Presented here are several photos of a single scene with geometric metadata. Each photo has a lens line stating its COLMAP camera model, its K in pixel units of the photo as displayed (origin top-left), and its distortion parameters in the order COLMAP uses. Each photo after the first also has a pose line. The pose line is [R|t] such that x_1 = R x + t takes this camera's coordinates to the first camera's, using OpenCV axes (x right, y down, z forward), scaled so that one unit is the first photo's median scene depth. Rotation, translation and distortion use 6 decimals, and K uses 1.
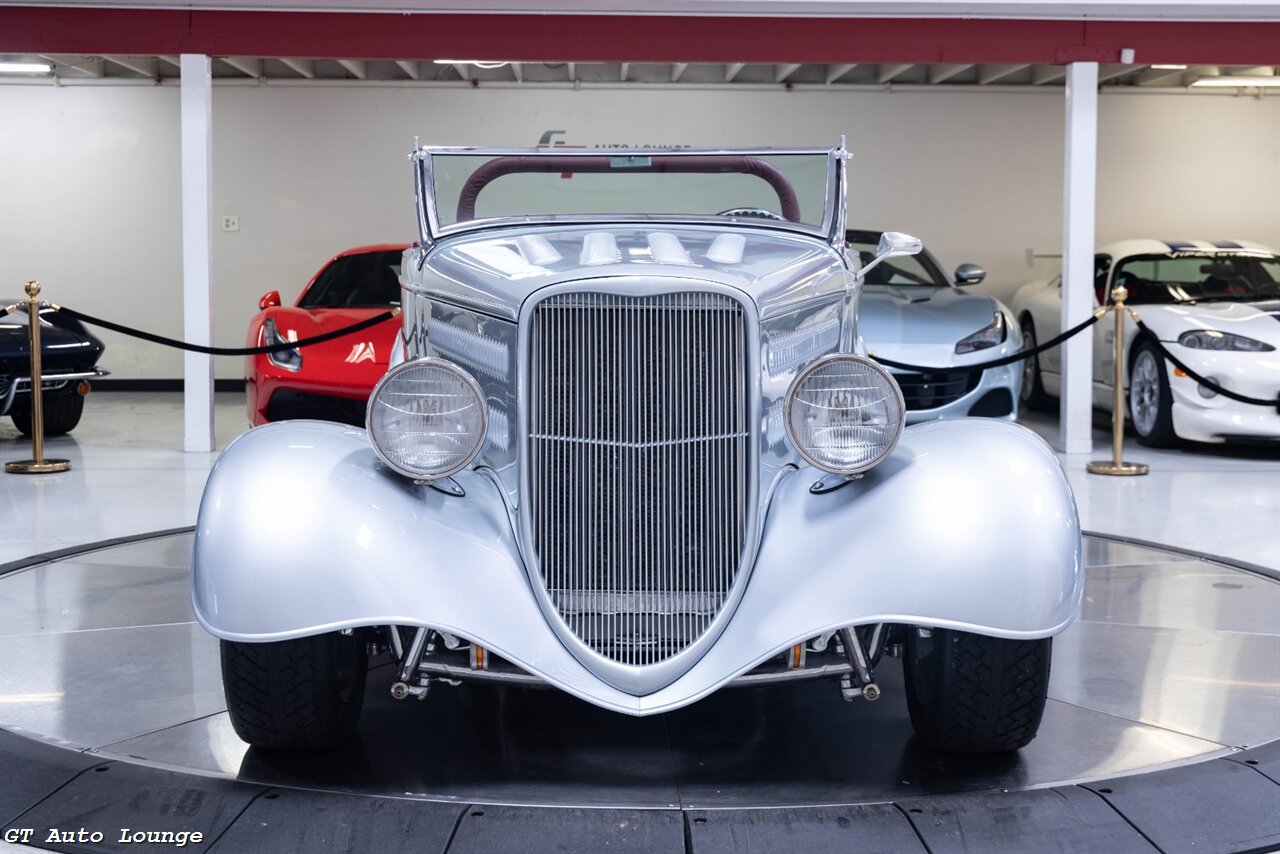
lens RADIAL K [[1492.3, 0, 635.7], [0, 1492.3, 399.1], [0, 0, 1]] dist [0.003636, 0.000000]
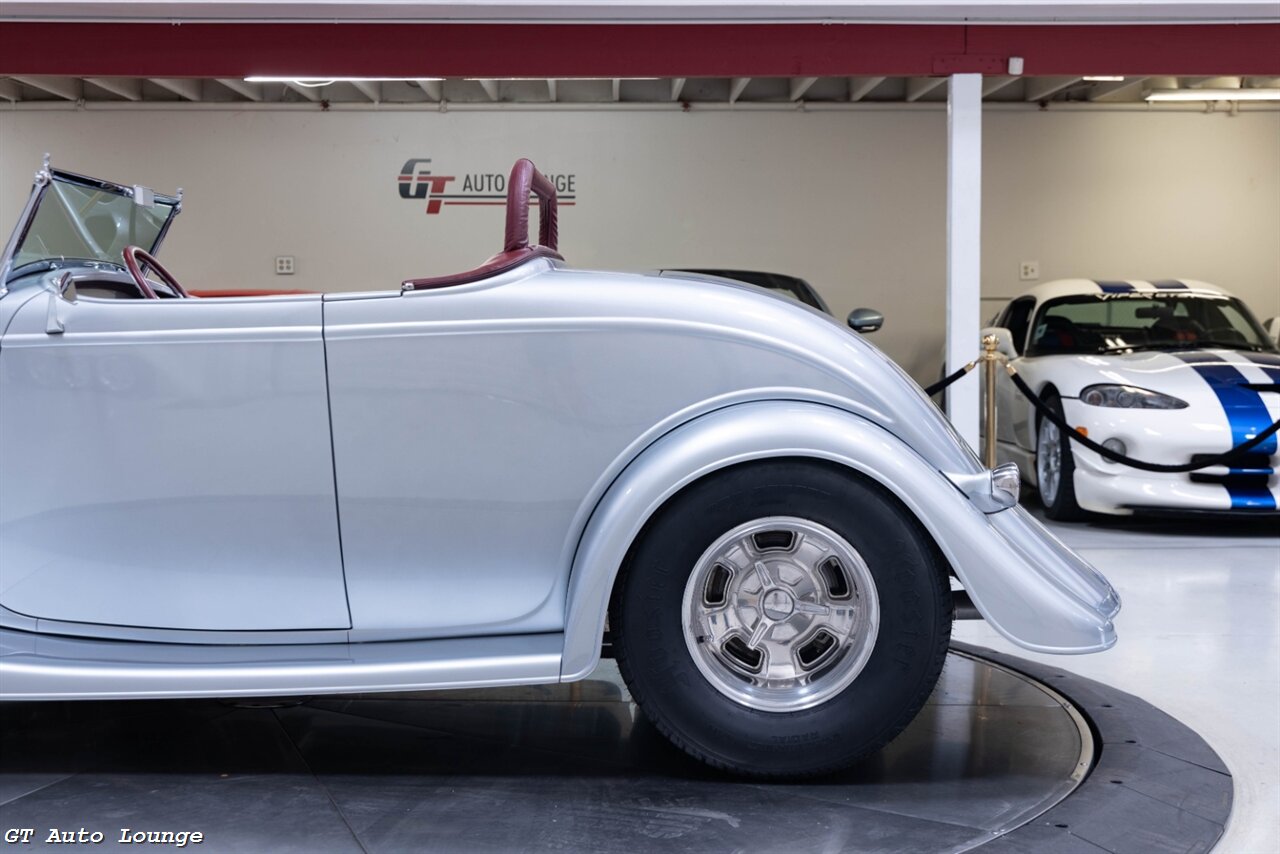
lens RADIAL K [[1685.3, 0, 643.9], [0, 1685.3, 463.3], [0, 0, 1]] dist [0.018915, 0.000000]
pose [[0.999924, -0.006216, -0.010625, 0.116344], [0.006214, 0.999981, -0.000245, -0.002001], [0.010626, 0.000179, 0.999944, 0.025321]]
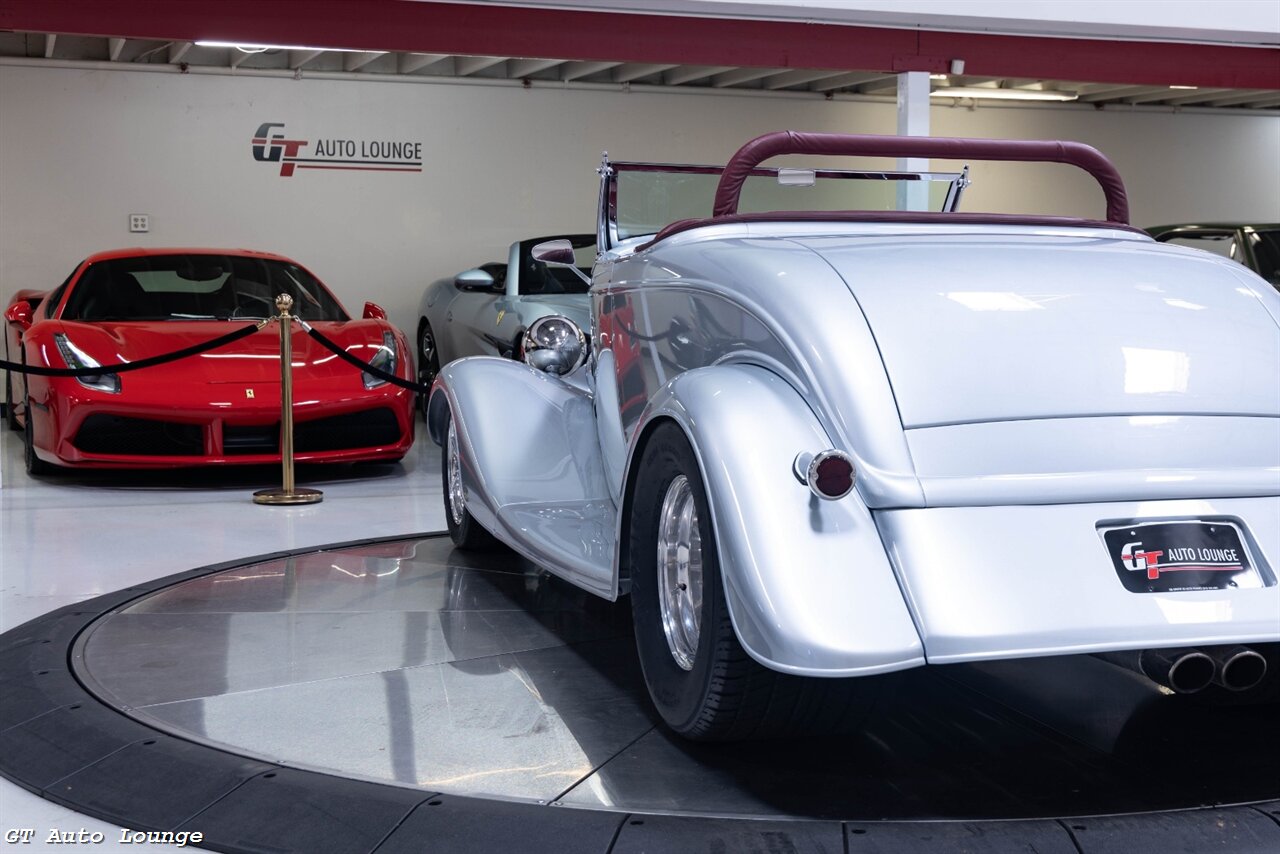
lens RADIAL K [[1628.3, 0, 585.3], [0, 1628.3, 394.7], [0, 0, 1]] dist [0.007297, 0.000000]
pose [[0.961305, -0.019541, 0.274793, -0.196859], [0.023298, 0.999674, -0.010415, -0.002247], [-0.274500, 0.016414, 0.961447, 0.010324]]
